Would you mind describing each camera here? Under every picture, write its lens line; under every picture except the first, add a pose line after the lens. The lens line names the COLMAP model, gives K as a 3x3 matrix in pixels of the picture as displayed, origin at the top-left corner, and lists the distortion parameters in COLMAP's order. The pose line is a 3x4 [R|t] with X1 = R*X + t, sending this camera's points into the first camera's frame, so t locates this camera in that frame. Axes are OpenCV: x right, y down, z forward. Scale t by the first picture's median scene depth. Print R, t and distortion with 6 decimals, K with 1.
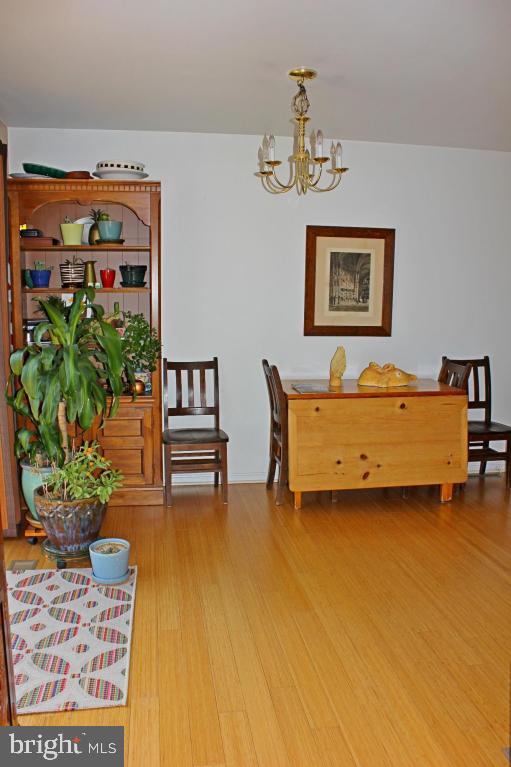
lens RADIAL K [[635.4, 0, 256.5], [0, 635.4, 389.0], [0, 0, 1]] dist [-0.145852, 0.112307]
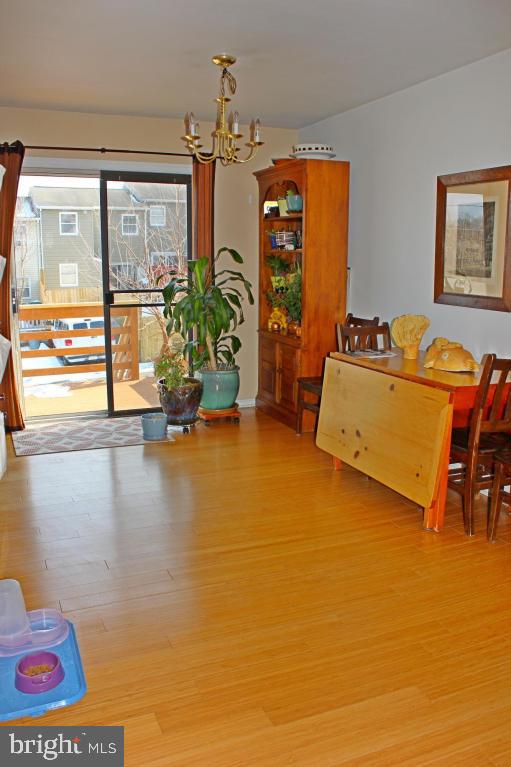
lens RADIAL K [[635.4, 0, 255.7], [0, 635.4, 384.6], [0, 0, 1]] dist [-0.145852, 0.112307]
pose [[0.244050, 0.183879, -0.952170, 0.957947], [-0.157603, 0.976326, 0.148148, -0.069432], [0.956870, 0.113909, 0.267252, 0.598193]]
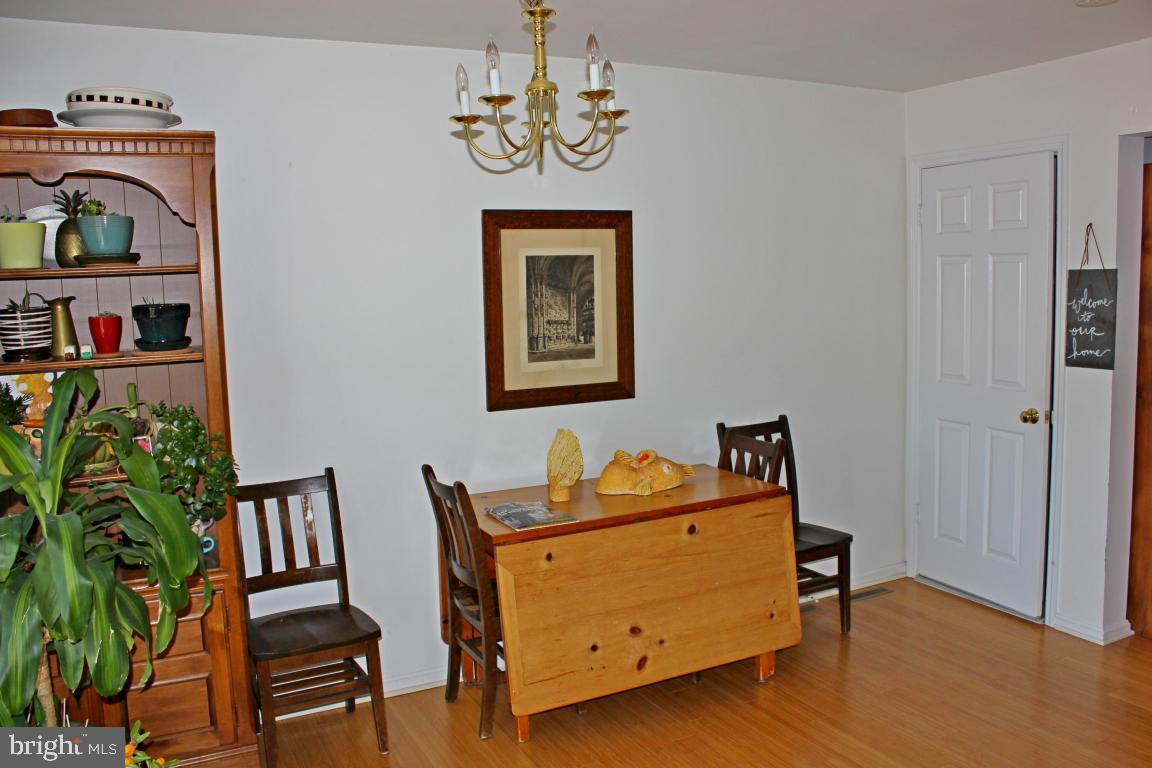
lens RADIAL K [[954.4, 0, 582.7], [0, 954.4, 387.6], [0, 0, 1]] dist [-0.145852, 0.112307]
pose [[0.948916, -0.074537, 0.306598, -0.107941], [0.086886, 0.995857, -0.026809, -0.082980], [-0.303329, 0.052078, 0.951462, 0.215962]]
